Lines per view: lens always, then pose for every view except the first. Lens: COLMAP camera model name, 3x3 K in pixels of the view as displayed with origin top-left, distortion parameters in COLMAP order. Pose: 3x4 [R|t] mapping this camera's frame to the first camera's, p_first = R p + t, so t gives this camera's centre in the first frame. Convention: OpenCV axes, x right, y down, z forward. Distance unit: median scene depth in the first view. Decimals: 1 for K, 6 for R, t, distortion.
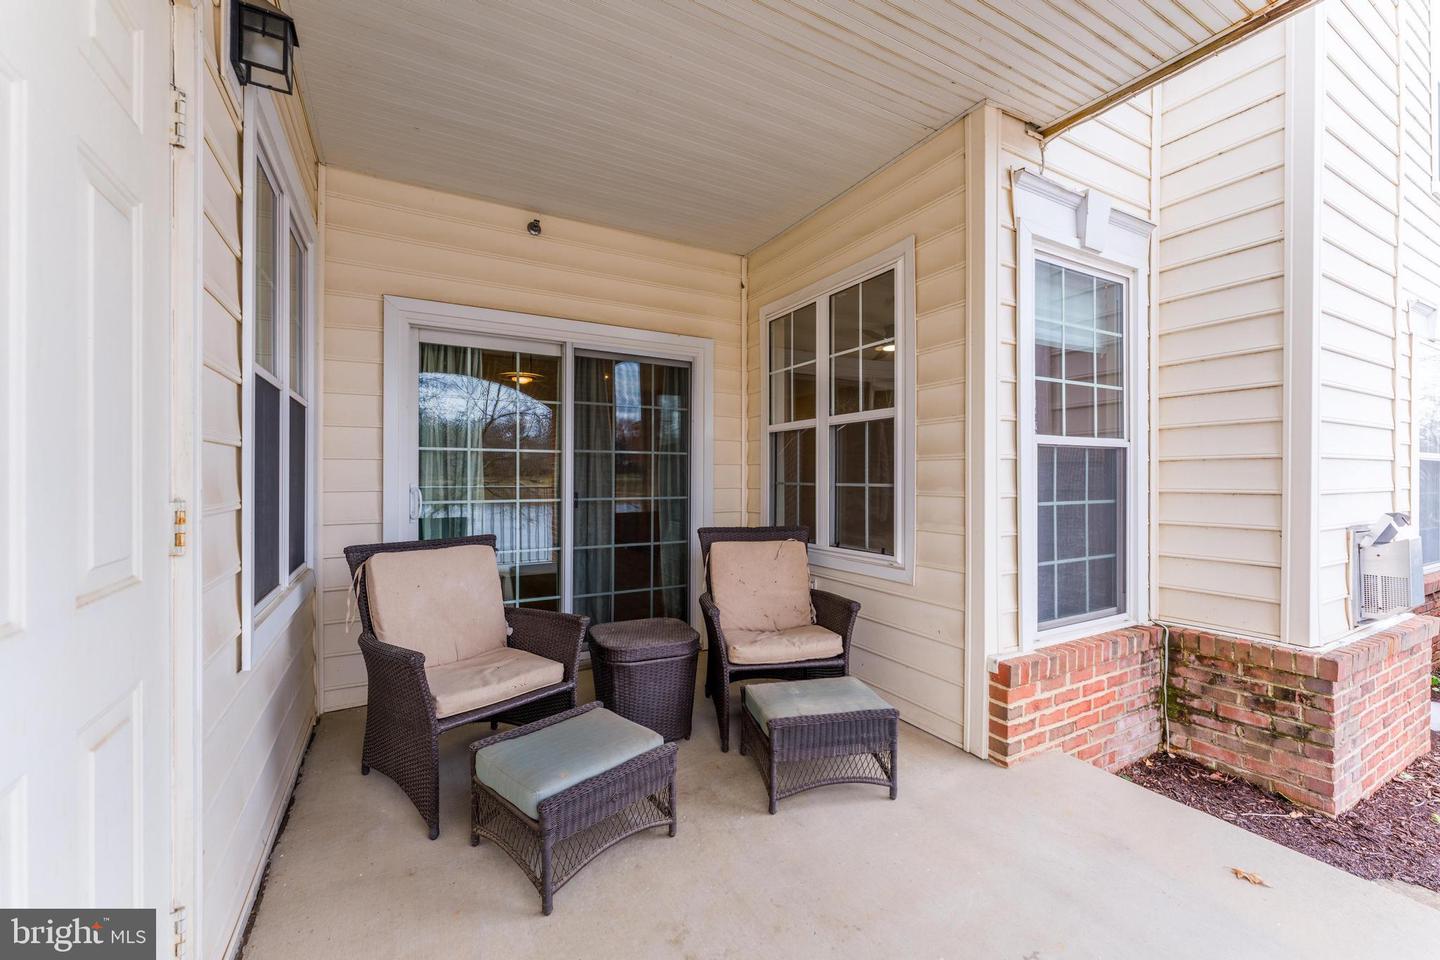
lens RADIAL K [[580.8, 0, 727.6], [0, 580.8, 478.7], [0, 0, 1]] dist [0.001398, -0.000480]
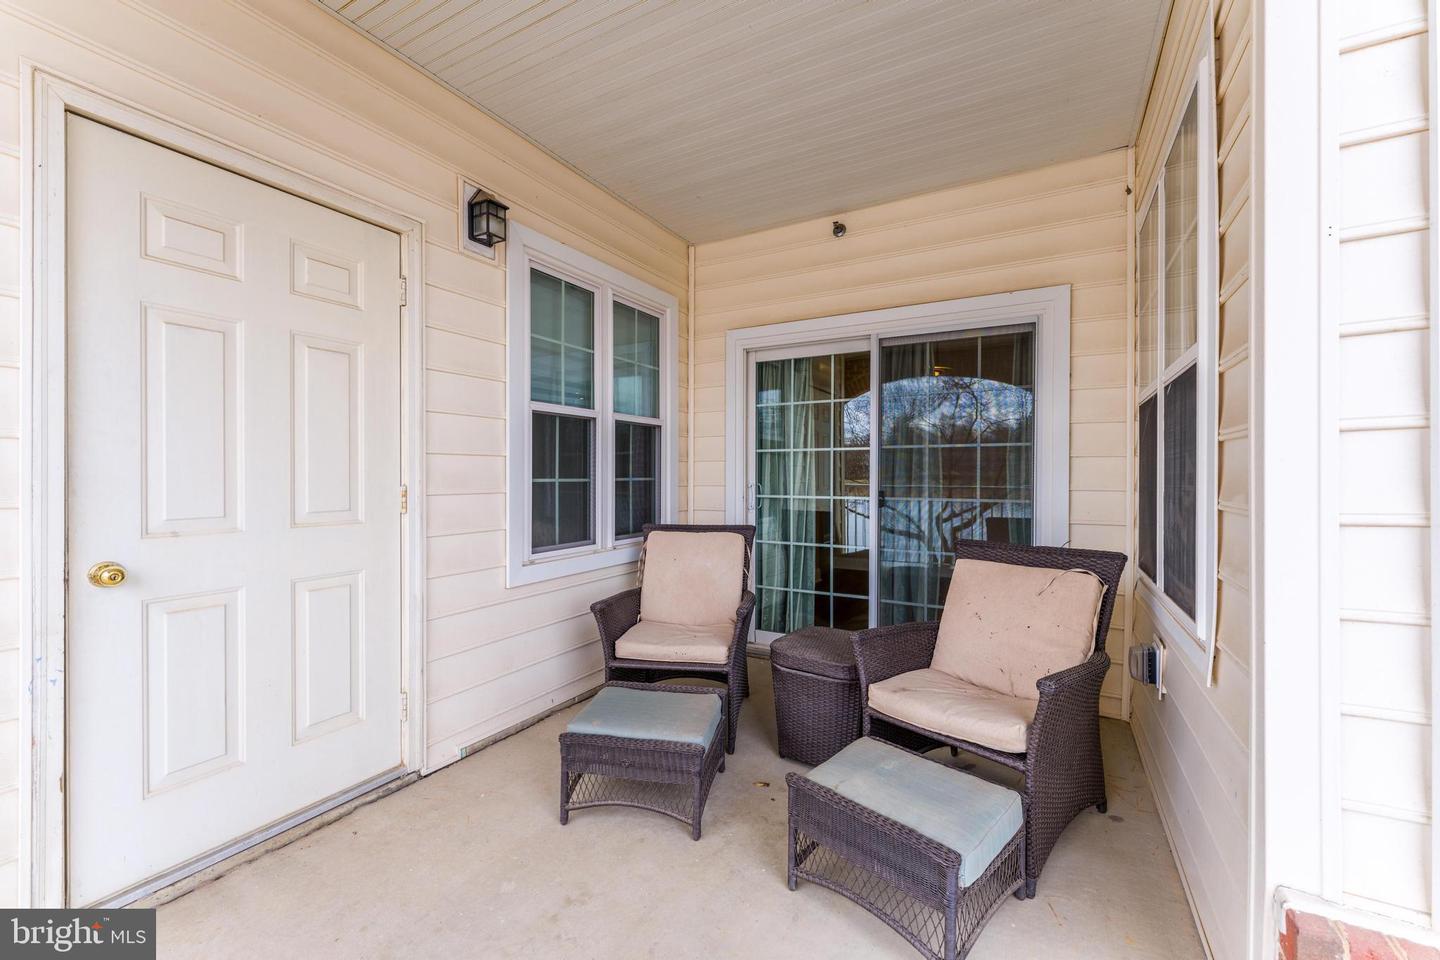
lens RADIAL K [[580.8, 0, 724.5], [0, 580.8, 477.7], [0, 0, 1]] dist [0.001398, -0.000480]
pose [[0.516774, 0.003286, -0.856115, 0.534968], [-0.003734, 0.999992, 0.001584, 0.001731], [0.856114, 0.002378, 0.516782, 0.372501]]
